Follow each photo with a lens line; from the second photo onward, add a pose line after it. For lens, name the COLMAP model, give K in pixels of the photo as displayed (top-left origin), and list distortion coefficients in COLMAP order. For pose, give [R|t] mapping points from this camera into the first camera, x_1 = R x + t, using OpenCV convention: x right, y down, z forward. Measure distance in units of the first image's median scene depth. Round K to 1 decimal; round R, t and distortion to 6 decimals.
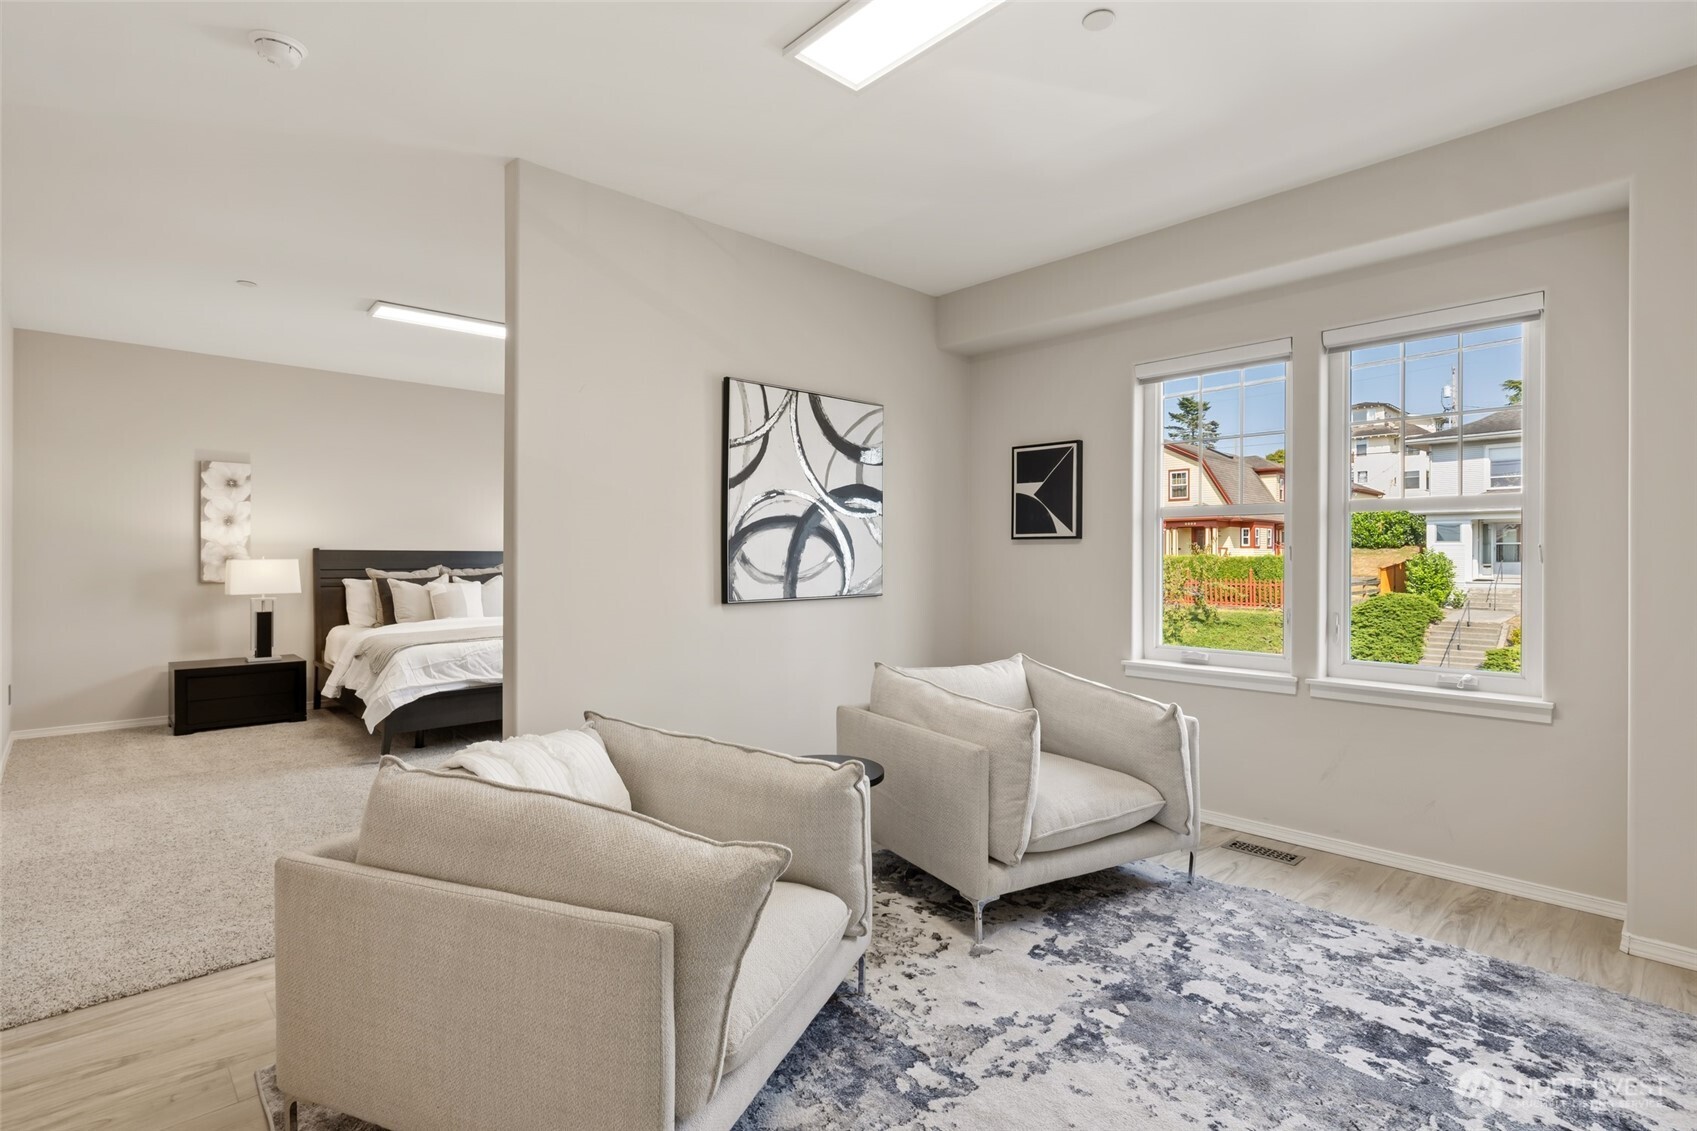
lens RADIAL K [[832.4, 0, 847.4], [0, 832.4, 563.8], [0, 0, 1]] dist [0.005600, 0.000523]
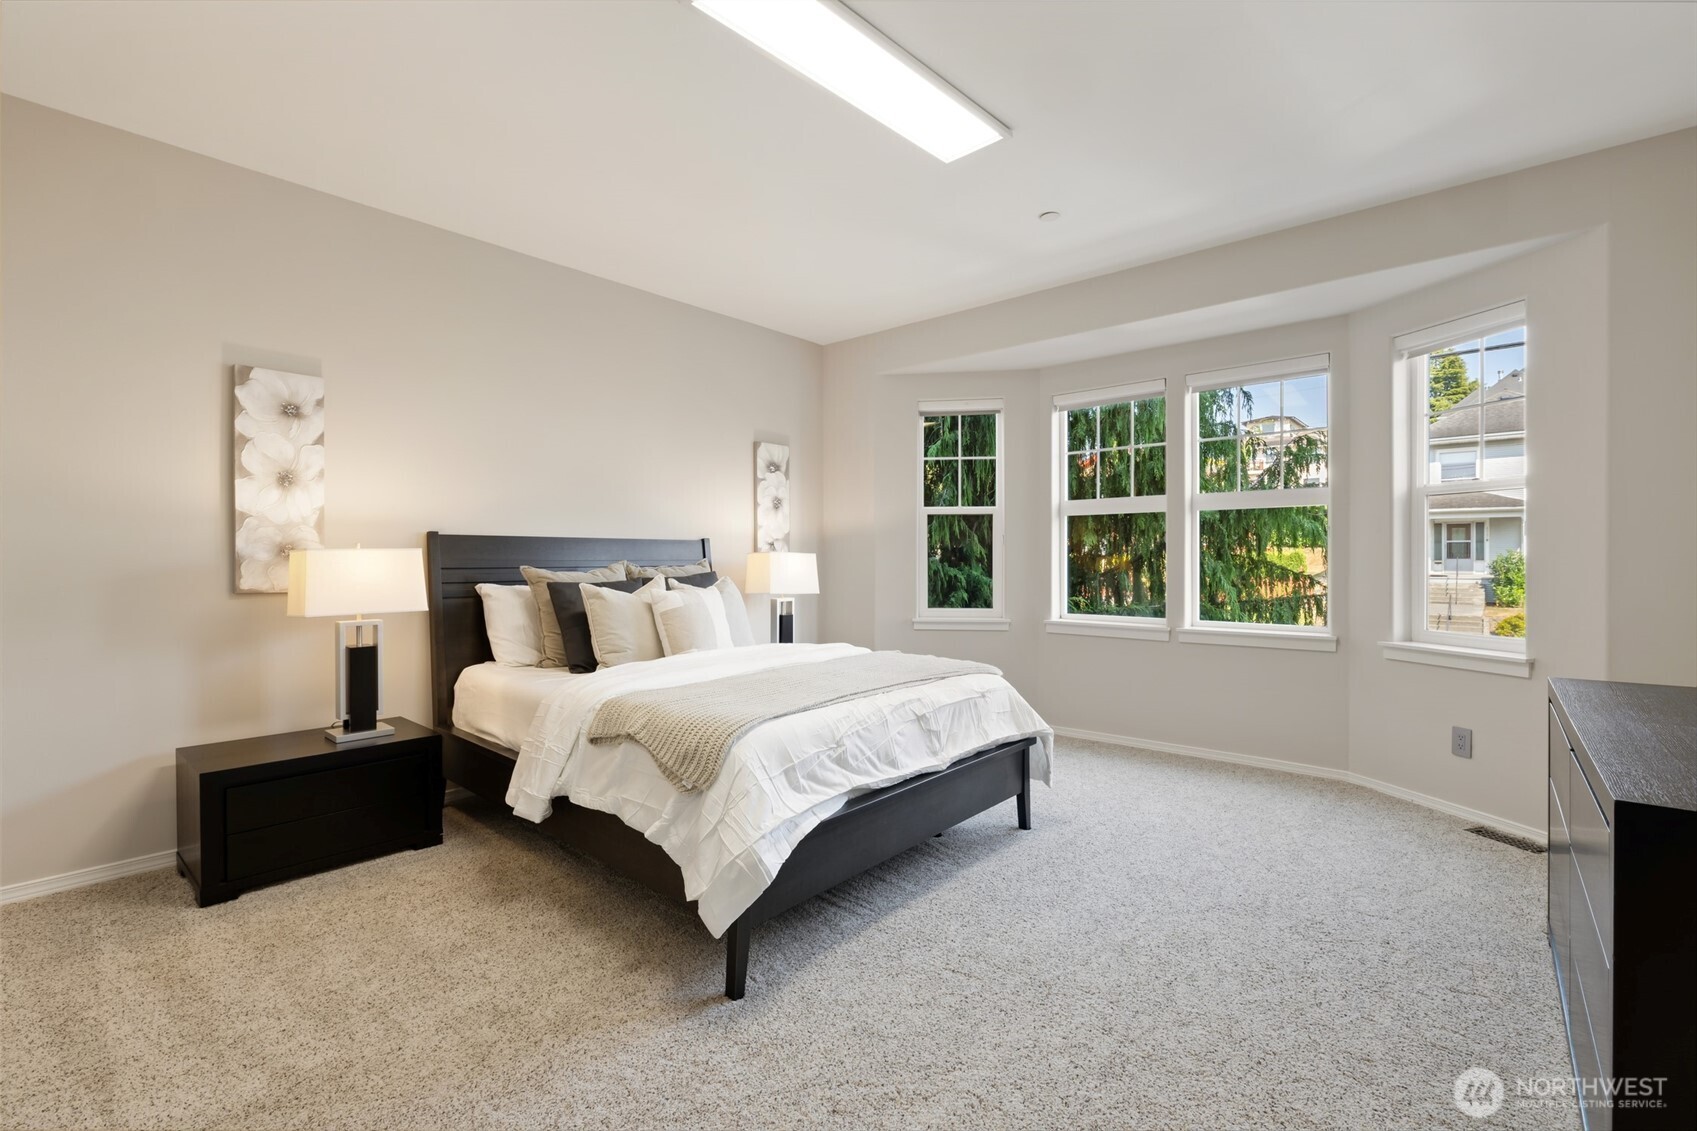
lens RADIAL K [[765.5, 0, 849.0], [0, 765.5, 564.7], [0, 0, 1]] dist [-0.005444, -0.000263]
pose [[0.994027, -0.003853, 0.109068, -0.431535], [0.003680, 0.999992, 0.001792, 0.004738], [-0.109074, -0.001380, 0.994033, 0.466890]]
